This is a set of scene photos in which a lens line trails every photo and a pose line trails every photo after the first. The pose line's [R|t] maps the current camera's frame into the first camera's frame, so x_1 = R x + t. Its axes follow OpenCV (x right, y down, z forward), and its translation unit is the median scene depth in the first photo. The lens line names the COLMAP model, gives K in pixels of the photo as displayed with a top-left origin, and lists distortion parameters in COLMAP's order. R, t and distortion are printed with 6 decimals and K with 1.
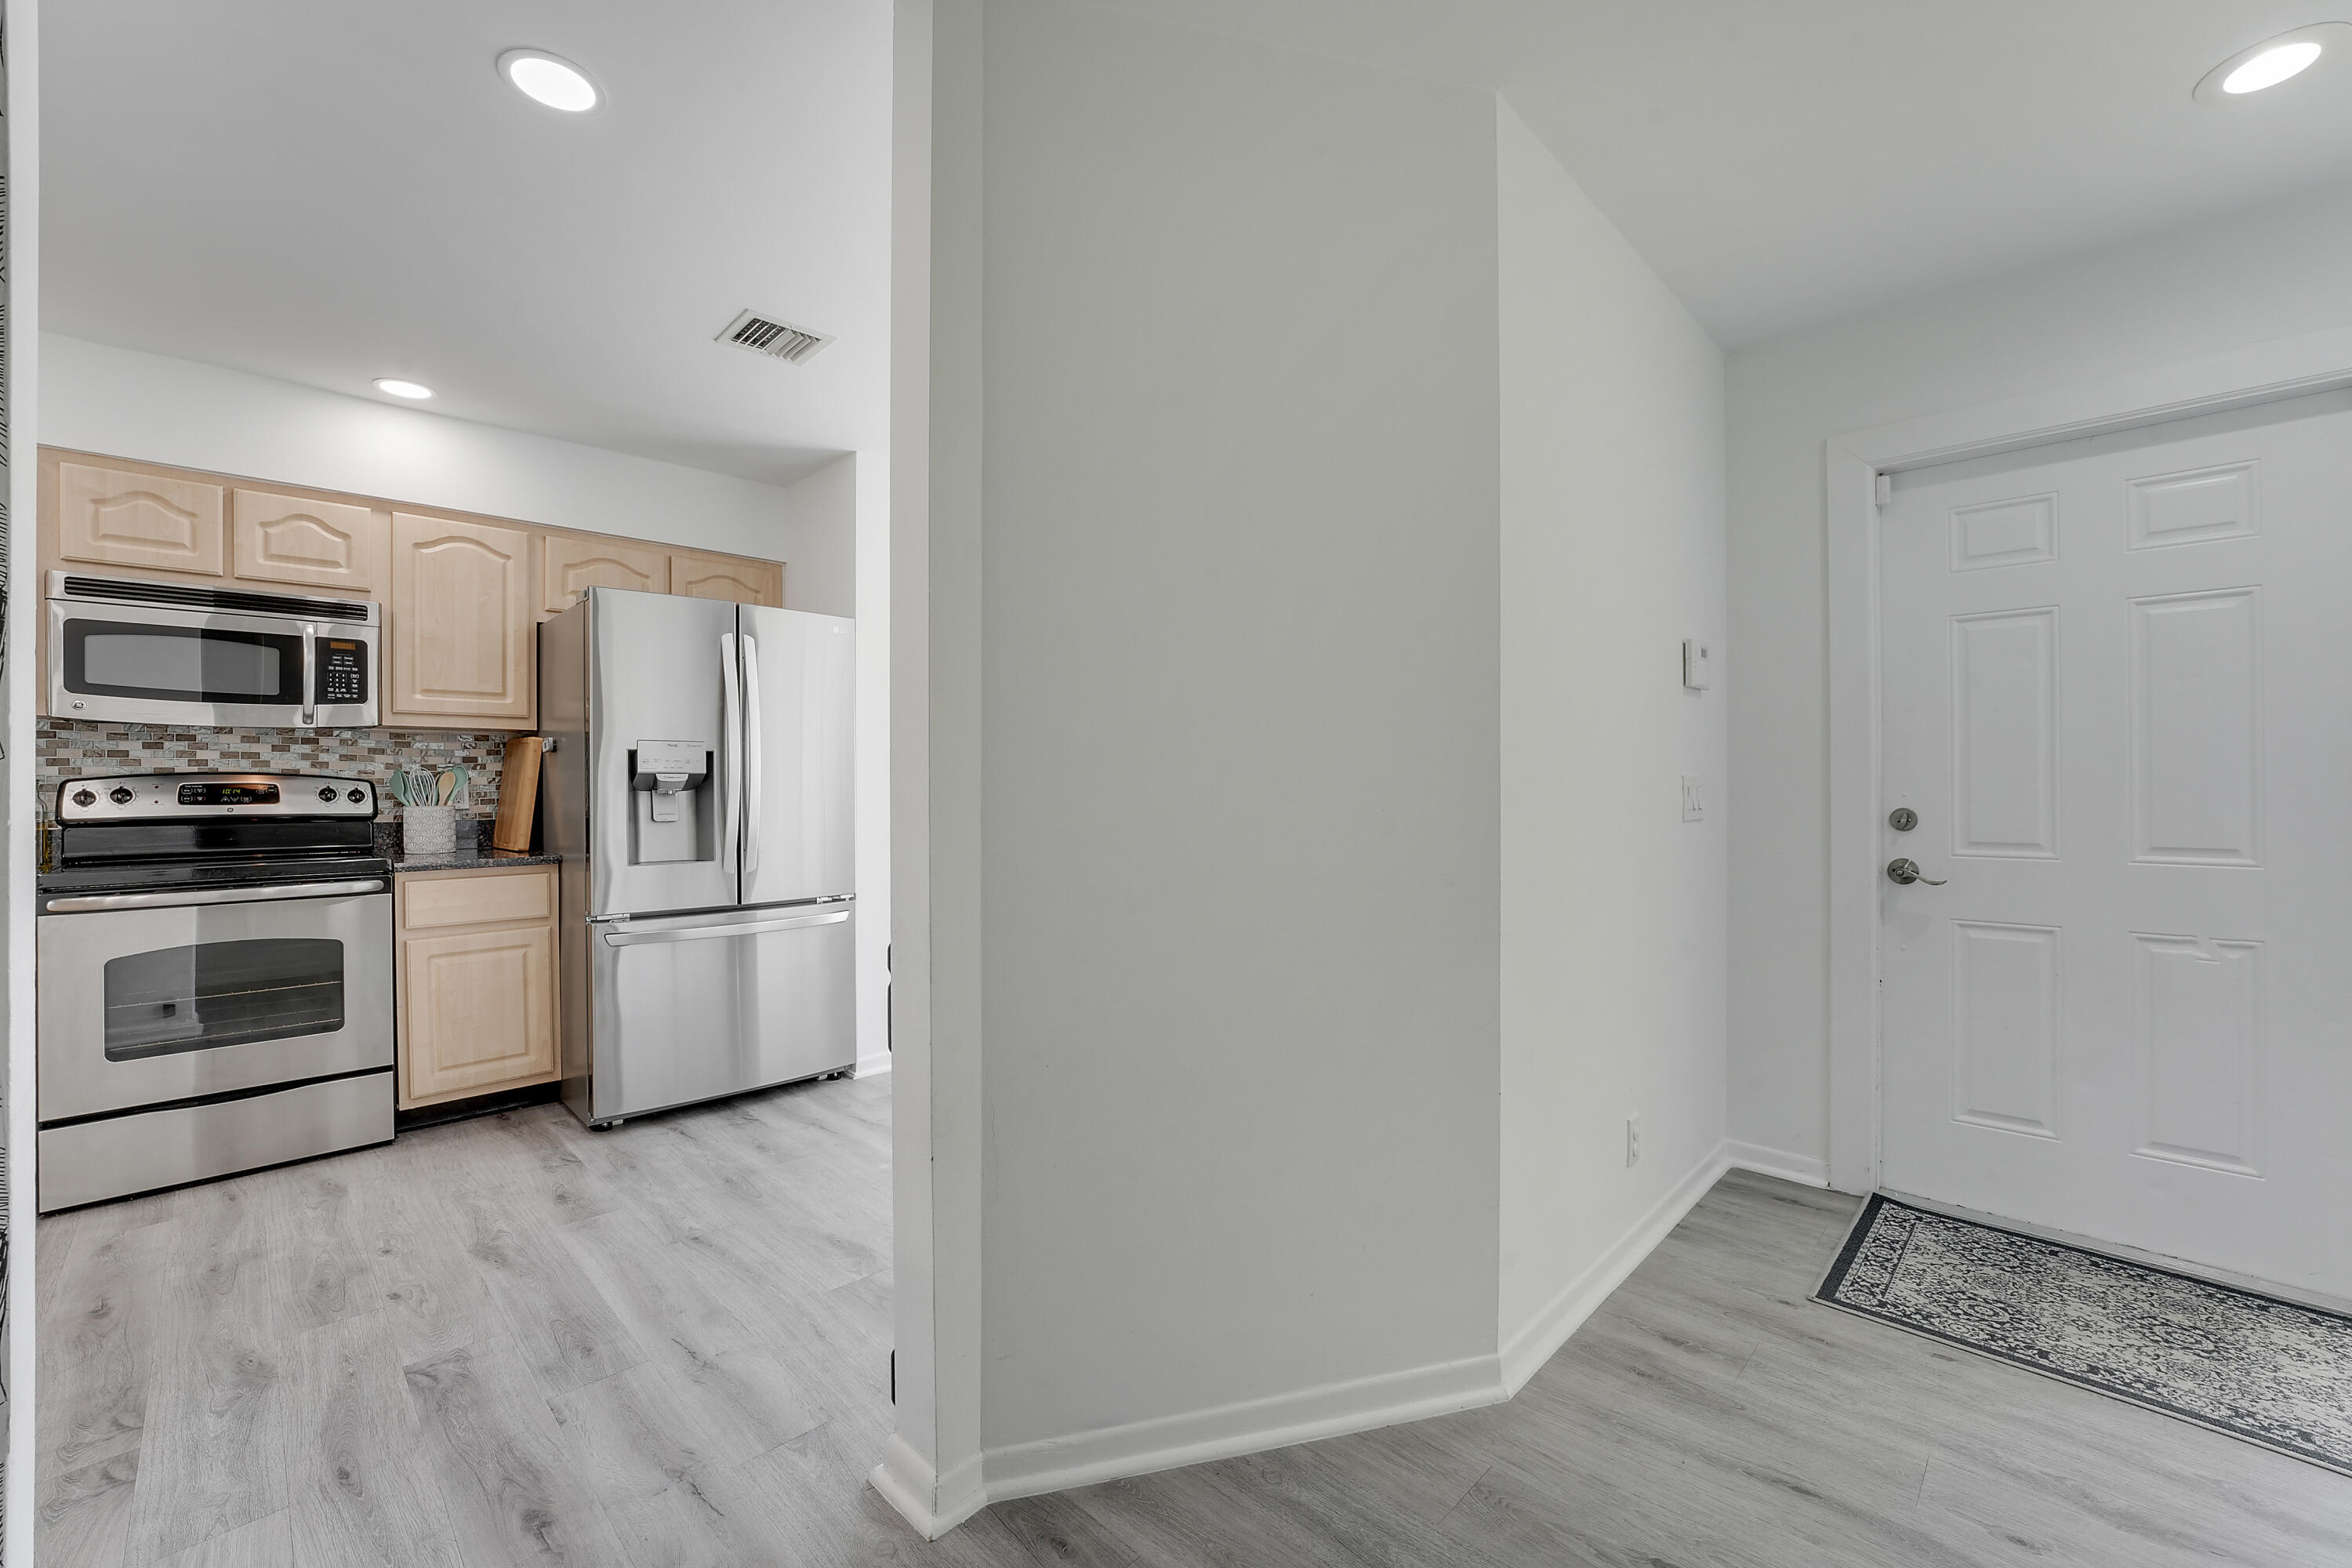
lens RADIAL K [[964.9, 0, 1176.0], [0, 964.9, 784.0], [0, 0, 1]] dist [-0.022427, -0.000012]
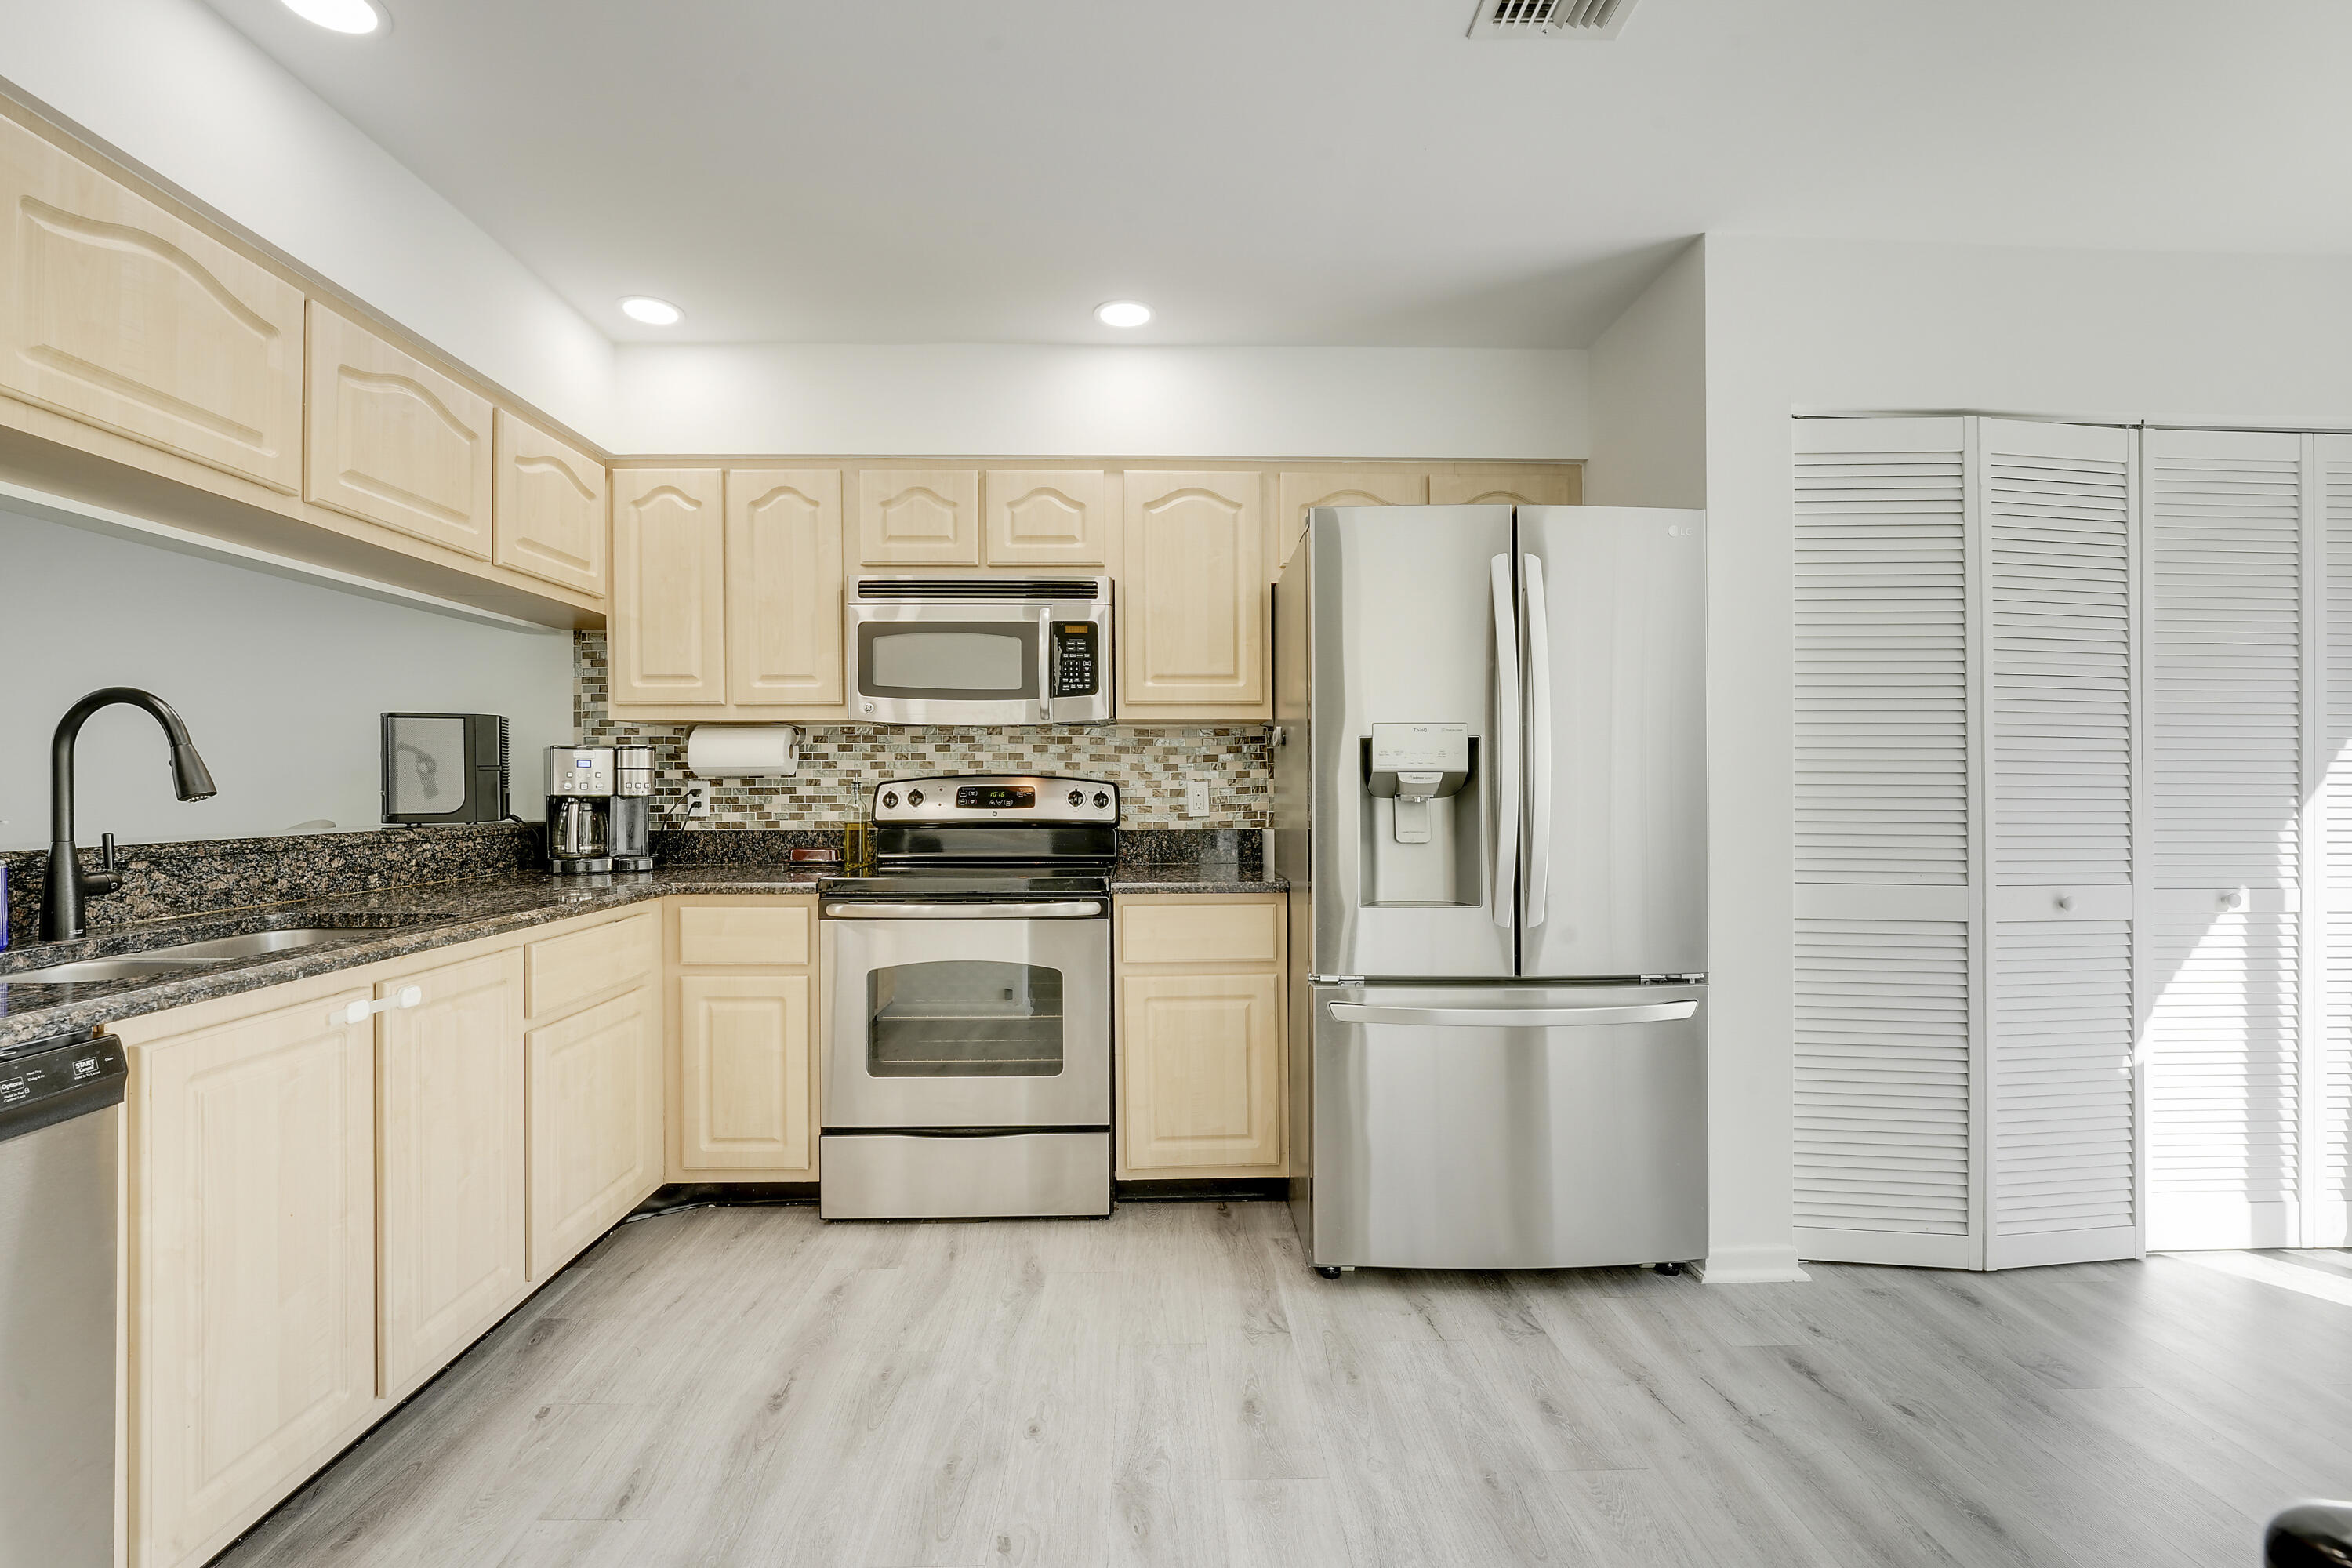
lens RADIAL K [[1046.0, 0, 1142.6], [0, 1046.0, 780.1], [0, 0, 1]] dist [-0.018645, -0.000186]
pose [[0.710097, -0.002813, -0.704099, -0.153420], [-0.001232, 0.999986, -0.005238, -0.001205], [0.704103, 0.004588, 0.710083, 0.354209]]
